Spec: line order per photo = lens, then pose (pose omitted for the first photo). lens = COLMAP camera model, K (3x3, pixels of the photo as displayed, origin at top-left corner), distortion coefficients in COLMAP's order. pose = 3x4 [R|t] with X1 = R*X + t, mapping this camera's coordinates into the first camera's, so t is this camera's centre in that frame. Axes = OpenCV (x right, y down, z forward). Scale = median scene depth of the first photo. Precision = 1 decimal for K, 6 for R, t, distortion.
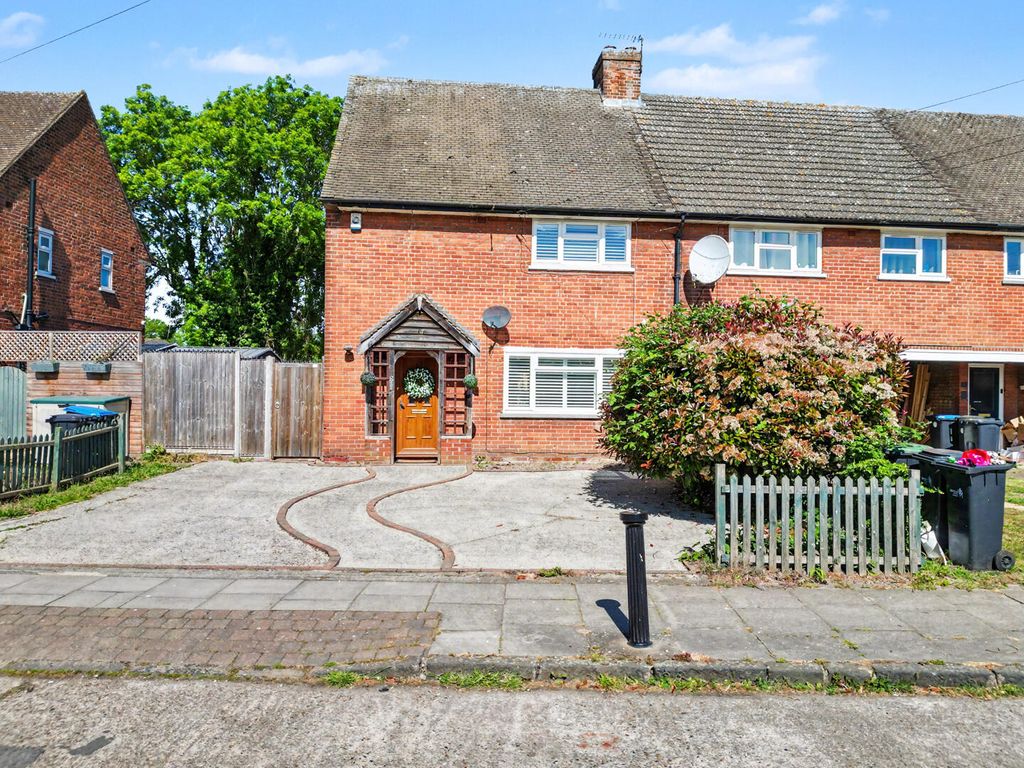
lens RADIAL K [[736.9, 0, 516.6], [0, 736.9, 387.8], [0, 0, 1]] dist [0.019927, -0.048614]
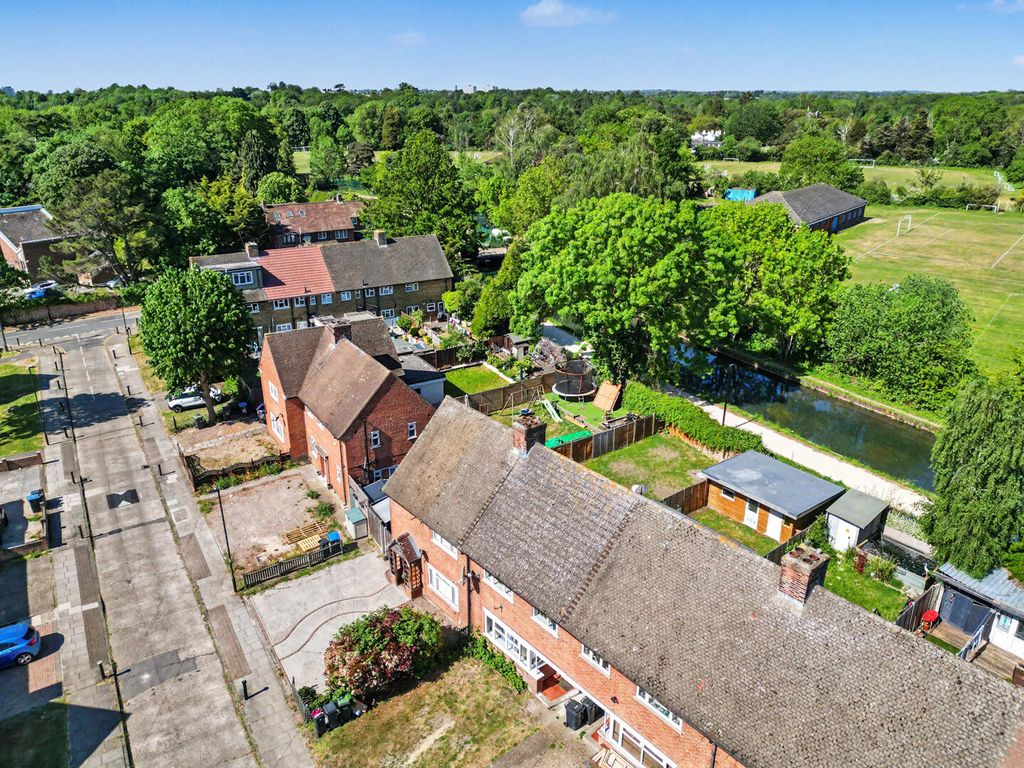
lens RADIAL K [[736.9, 0, 512.7], [0, 736.9, 386.7], [0, 0, 1]] dist [0.019927, -0.048614]
pose [[0.554857, 0.294610, -0.778035, 1.912956], [0.010744, 0.932584, 0.360794, -1.512197], [0.831876, -0.208548, 0.514285, 0.076910]]
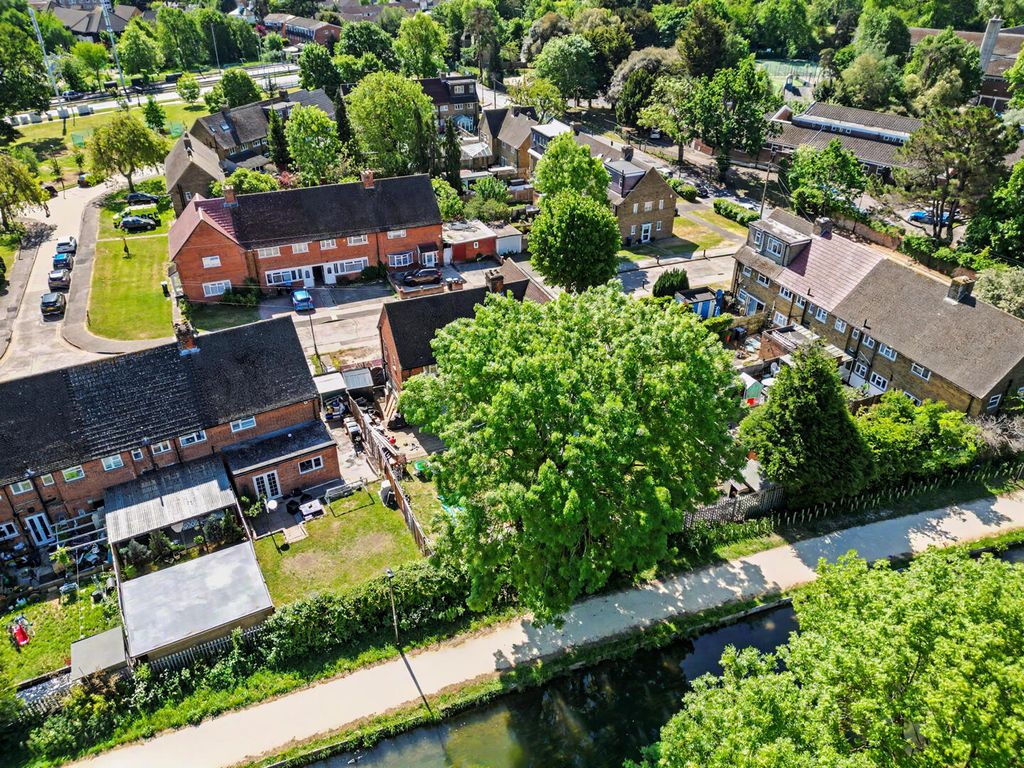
lens RADIAL K [[736.9, 0, 515.1], [0, 736.9, 389.6], [0, 0, 1]] dist [0.019927, -0.048614]
pose [[-0.915281, 0.209780, -0.343880, -0.051040], [0.000584, 0.854380, 0.519648, -1.973088], [0.402816, 0.475423, -0.782120, 4.449139]]
